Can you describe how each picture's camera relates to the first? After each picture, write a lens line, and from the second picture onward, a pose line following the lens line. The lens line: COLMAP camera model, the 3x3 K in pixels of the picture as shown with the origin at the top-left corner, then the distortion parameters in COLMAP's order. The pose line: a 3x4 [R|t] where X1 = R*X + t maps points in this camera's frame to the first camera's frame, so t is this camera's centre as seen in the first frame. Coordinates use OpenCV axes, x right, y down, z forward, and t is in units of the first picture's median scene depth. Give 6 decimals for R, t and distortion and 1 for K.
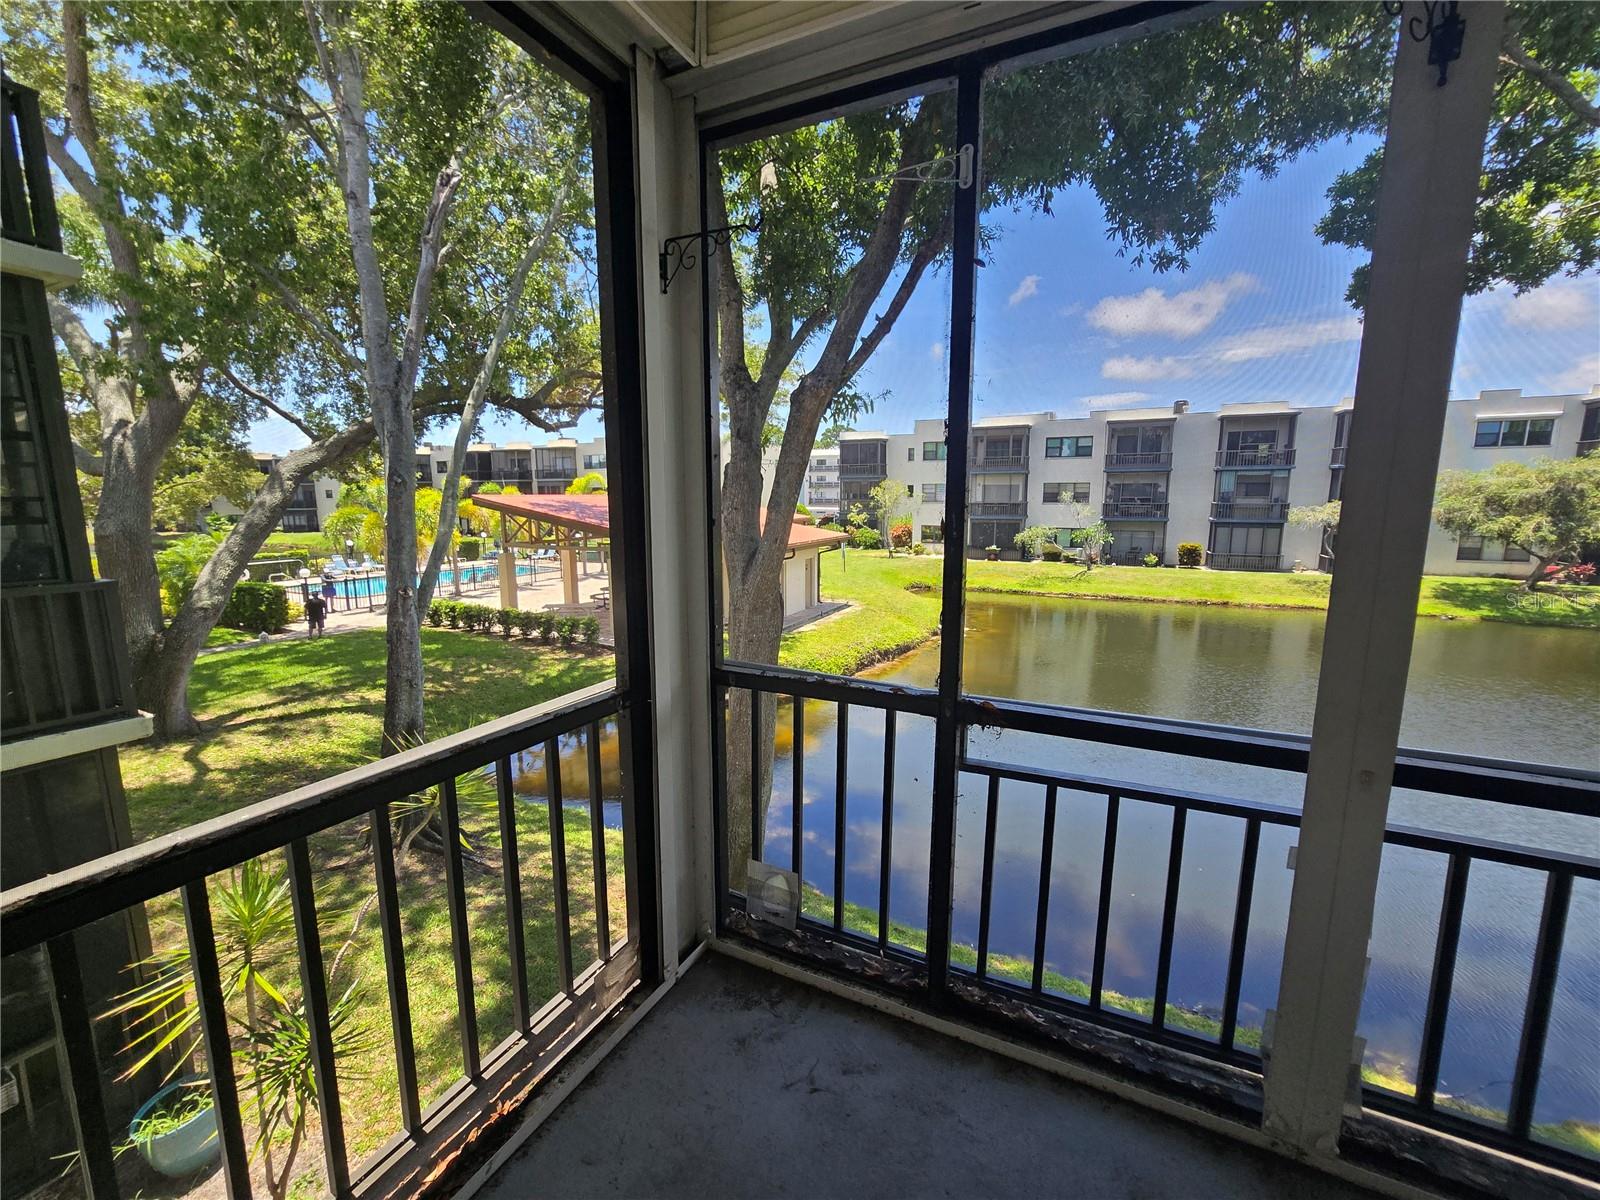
lens RADIAL K [[663.7, 0, 789.5], [0, 663.7, 598.5], [0, 0, 1]] dist [-0.004567, 0.000463]
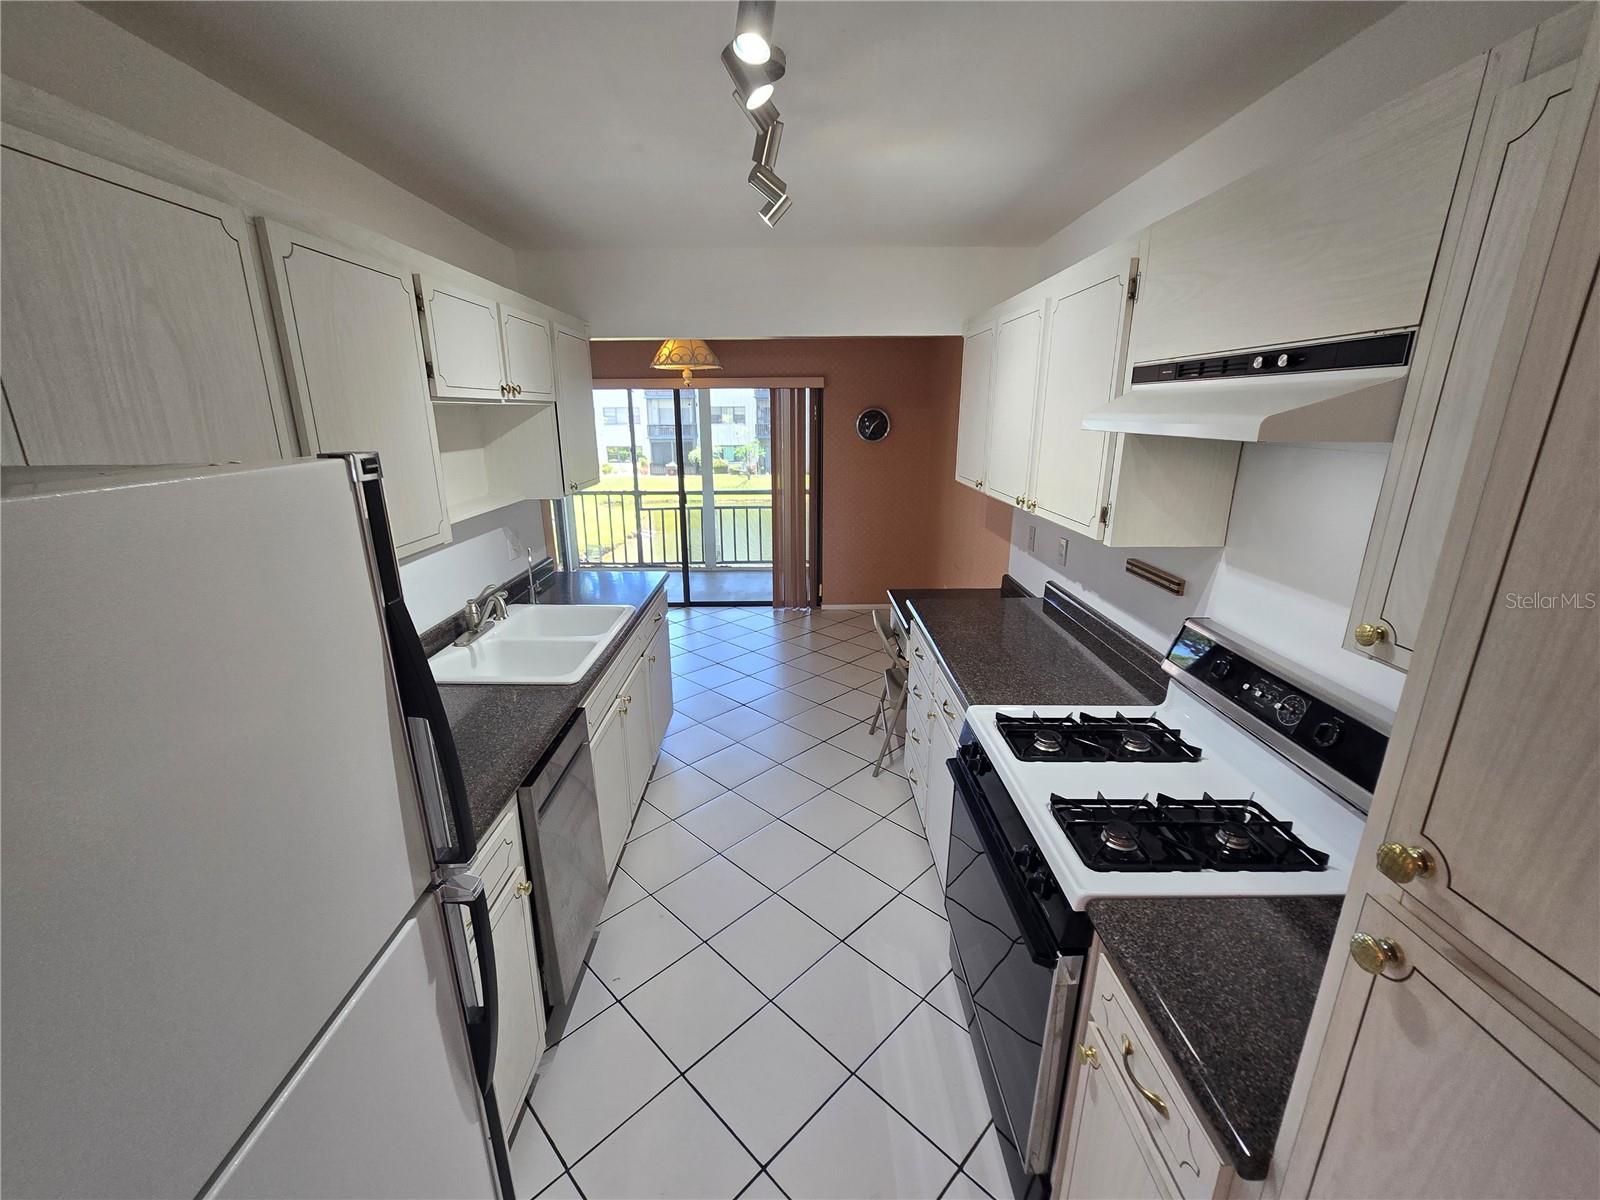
lens RADIAL K [[657.5, 0, 794.5], [0, 657.5, 602.7], [0, 0, 1]] dist [-0.006407, -0.000199]
pose [[0.890688, -0.128361, 0.436117, -0.043610], [0.072548, 0.987150, 0.142379, 0.018561], [-0.448789, -0.095176, 0.888555, -0.181785]]
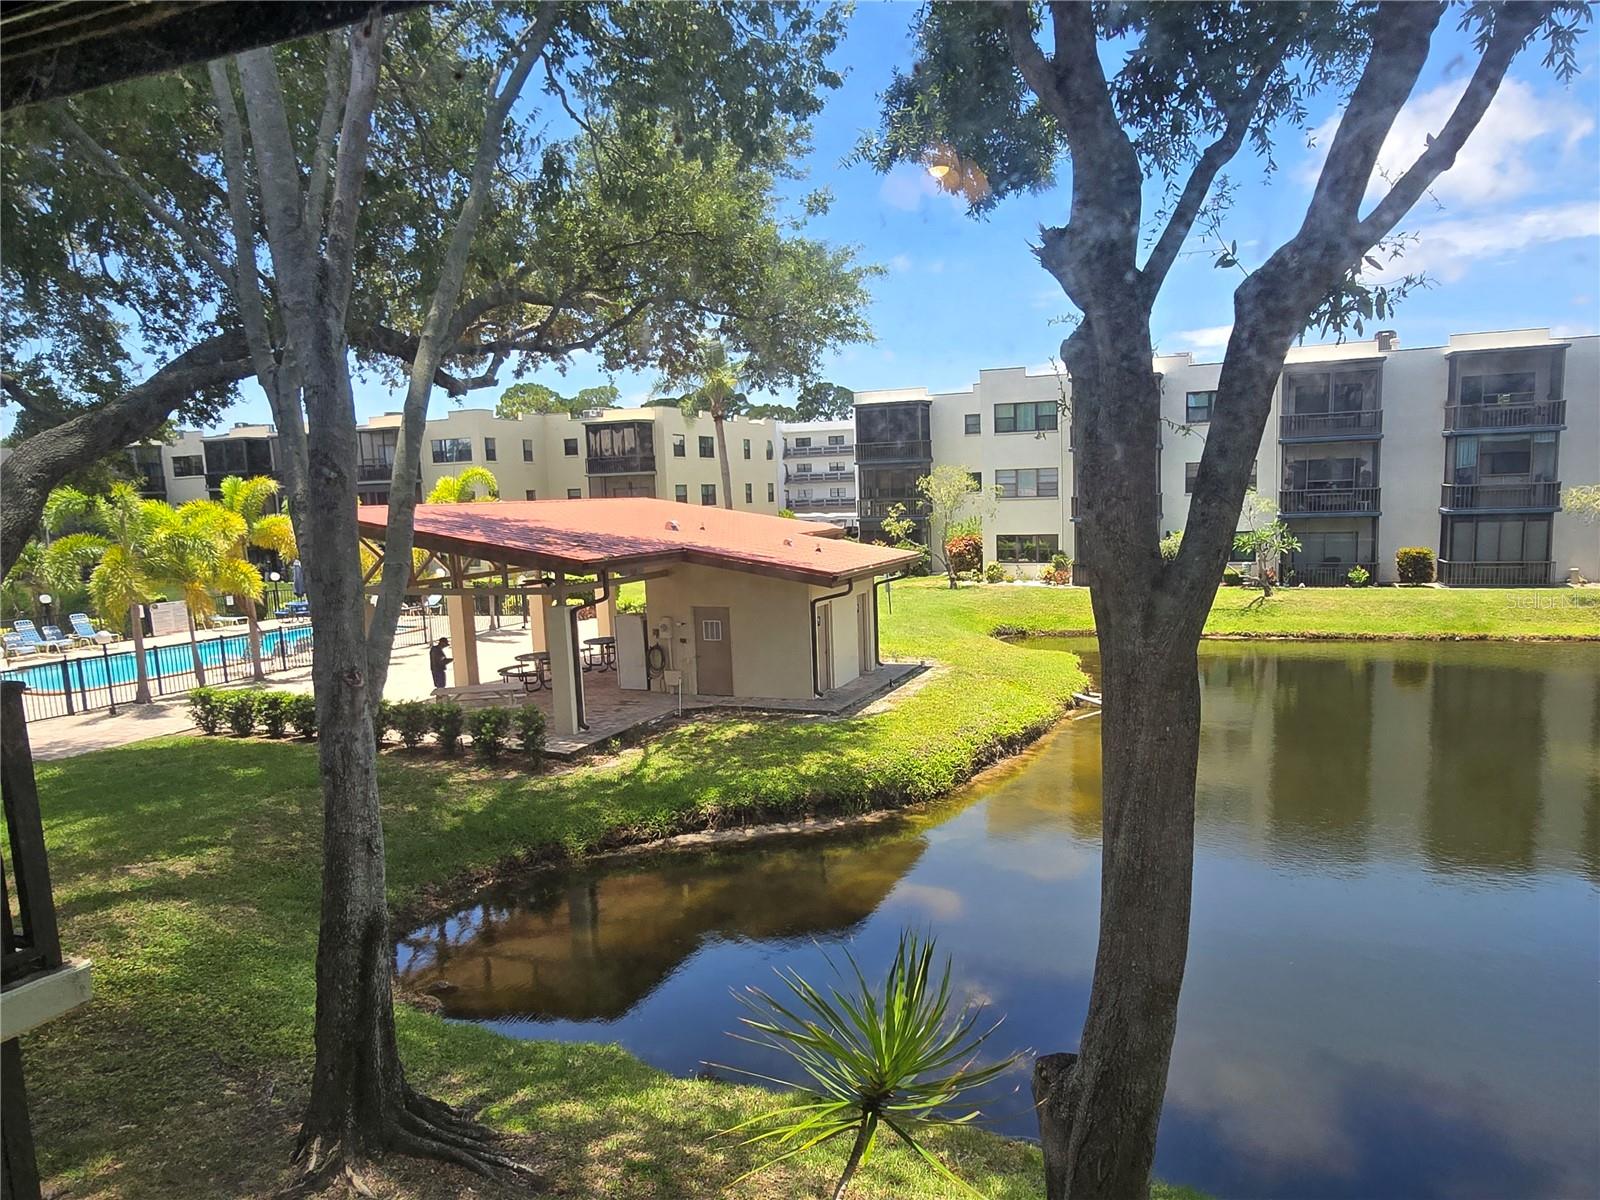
lens RADIAL K [[1054.2, 0, 835.4], [0, 1054.2, 631.3], [0, 0, 1]] dist [-0.004676, 0.002208]
pose [[0.995219, -0.042132, 0.088108, -0.069744], [0.044423, 0.998719, -0.024209, -0.002609], [-0.086976, 0.028007, 0.995817, 0.028007]]
